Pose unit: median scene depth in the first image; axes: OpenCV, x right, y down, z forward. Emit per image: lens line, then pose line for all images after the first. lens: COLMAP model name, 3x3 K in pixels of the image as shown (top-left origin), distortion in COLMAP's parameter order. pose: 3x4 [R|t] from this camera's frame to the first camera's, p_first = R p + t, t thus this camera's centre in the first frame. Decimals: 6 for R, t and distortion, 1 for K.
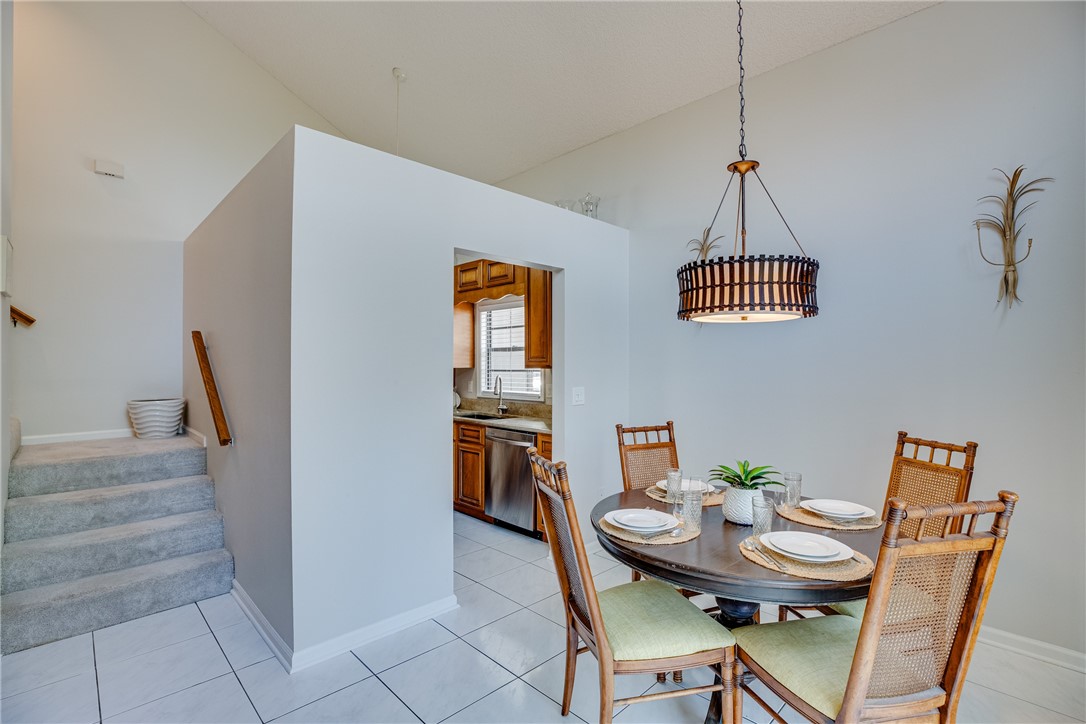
lens RADIAL K [[501.9, 0, 547.3], [0, 501.9, 365.9], [0, 0, 1]] dist [-0.038108, 0.010166]
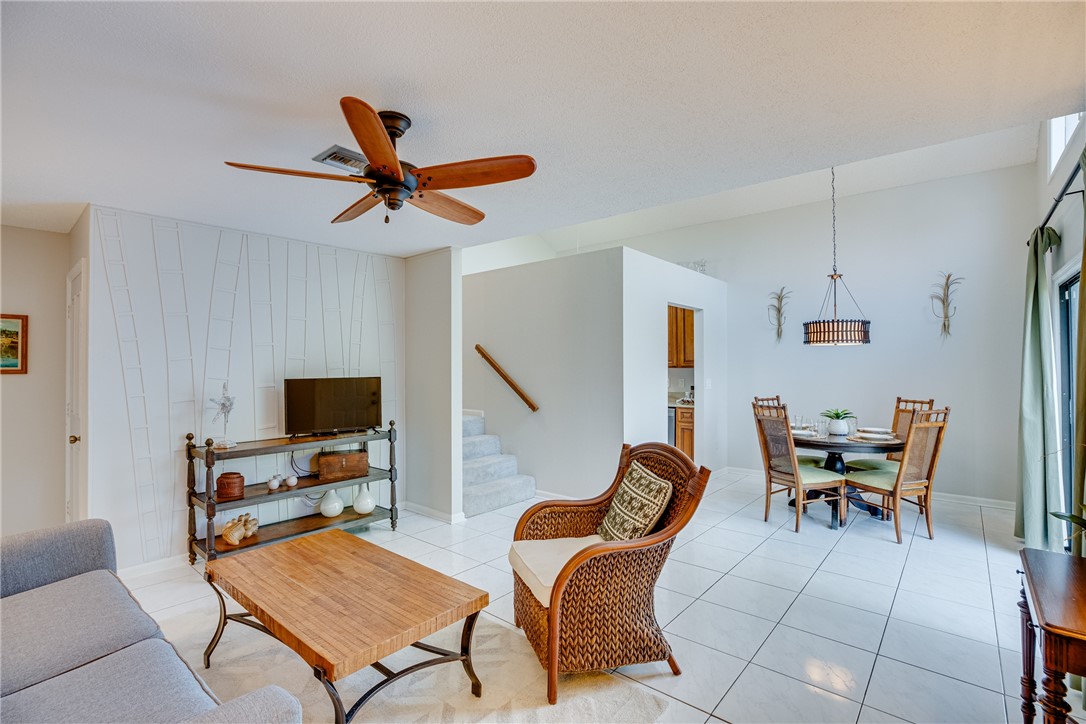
lens RADIAL K [[501.9, 0, 543.1], [0, 501.9, 363.2], [0, 0, 1]] dist [-0.038108, 0.010166]
pose [[0.996895, 0.000056, 0.078736, -1.005471], [0.000124, 0.999997, -0.002288, -0.008074], [-0.078736, 0.002291, 0.996893, -1.027991]]
